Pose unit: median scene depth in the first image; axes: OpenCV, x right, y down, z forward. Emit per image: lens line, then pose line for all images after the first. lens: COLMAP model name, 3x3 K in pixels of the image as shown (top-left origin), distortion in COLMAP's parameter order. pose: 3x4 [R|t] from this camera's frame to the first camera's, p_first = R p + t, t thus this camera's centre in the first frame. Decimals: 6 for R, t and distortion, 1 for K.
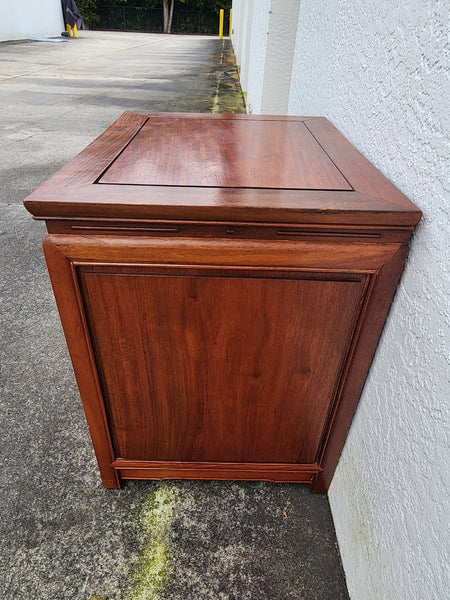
lens RADIAL K [[400.1, 0, 224.6], [0, 400.1, 298.7], [0, 0, 1]] dist [0.001145, -0.001382]
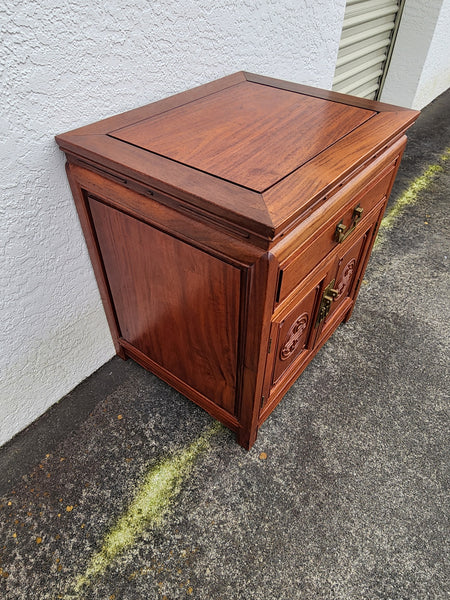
lens RADIAL K [[400.1, 0, 226.5], [0, 400.1, 299.6], [0, 0, 1]] dist [0.001145, -0.001382]
pose [[-0.796209, -0.445174, 0.409721, -0.582199], [0.313837, 0.275076, 0.908757, -1.215227], [-0.517259, 0.852146, -0.079306, 1.463084]]
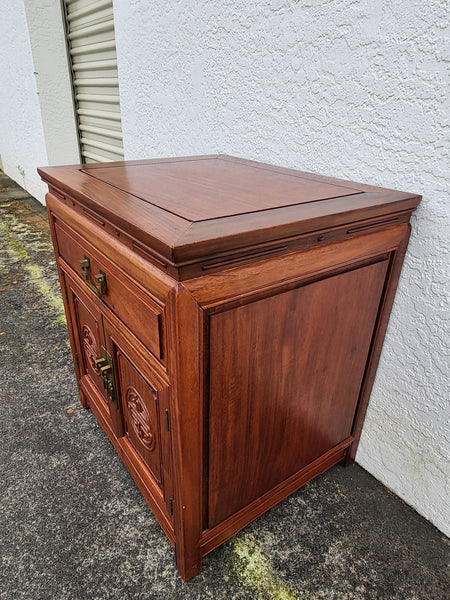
lens RADIAL K [[400.1, 0, 225.4], [0, 400.1, 299.3], [0, 0, 1]] dist [0.001145, -0.001382]
pose [[0.807161, -0.276305, 0.521677, -0.567434], [0.336729, 0.941334, -0.022426, -0.048571], [-0.484876, 0.193765, 0.852849, 0.133582]]
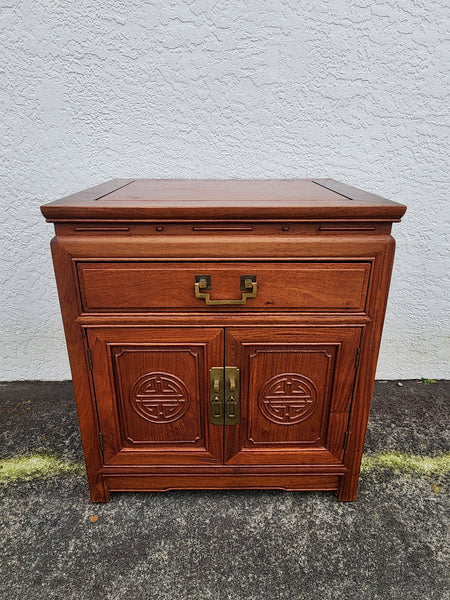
lens RADIAL K [[400.1, 0, 225.7], [0, 400.1, 298.6], [0, 0, 1]] dist [0.001145, -0.001382]
pose [[-0.016750, -0.395148, 0.918465, -1.159144], [0.570593, 0.750551, 0.333313, -0.506667], [-0.821062, 0.529652, 0.212896, 0.866265]]
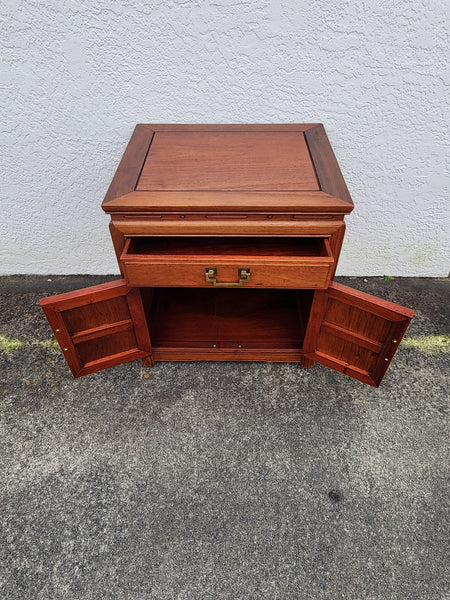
lens RADIAL K [[400.1, 0, 225.2], [0, 400.1, 299.8], [0, 0, 1]] dist [0.001145, -0.001382]
pose [[0.009235, -0.725791, 0.687854, -1.354266], [0.578396, 0.565010, 0.588406, -0.929657], [-0.815704, 0.392418, 0.425012, 0.546048]]
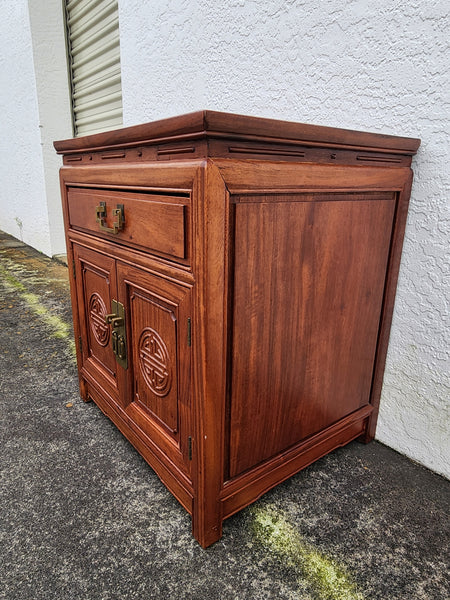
lens RADIAL K [[400.1, 0, 224.8], [0, 400.1, 298.8], [0, 0, 1]] dist [0.001145, -0.001382]
pose [[0.785890, -0.193996, 0.587148, -0.690938], [0.359956, 0.915581, -0.179284, 0.214606], [-0.502801, 0.352245, 0.789376, 0.249914]]
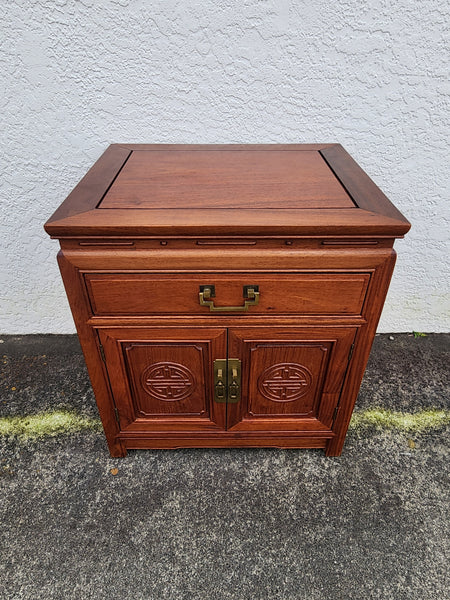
lens RADIAL K [[400.1, 0, 226.0], [0, 400.1, 299.1], [0, 0, 1]] dist [0.001145, -0.001382]
pose [[-0.016198, -0.607192, 0.794390, -1.069945], [0.569511, 0.647418, 0.506466, -0.699213], [-0.821824, 0.460617, 0.335316, 0.739652]]
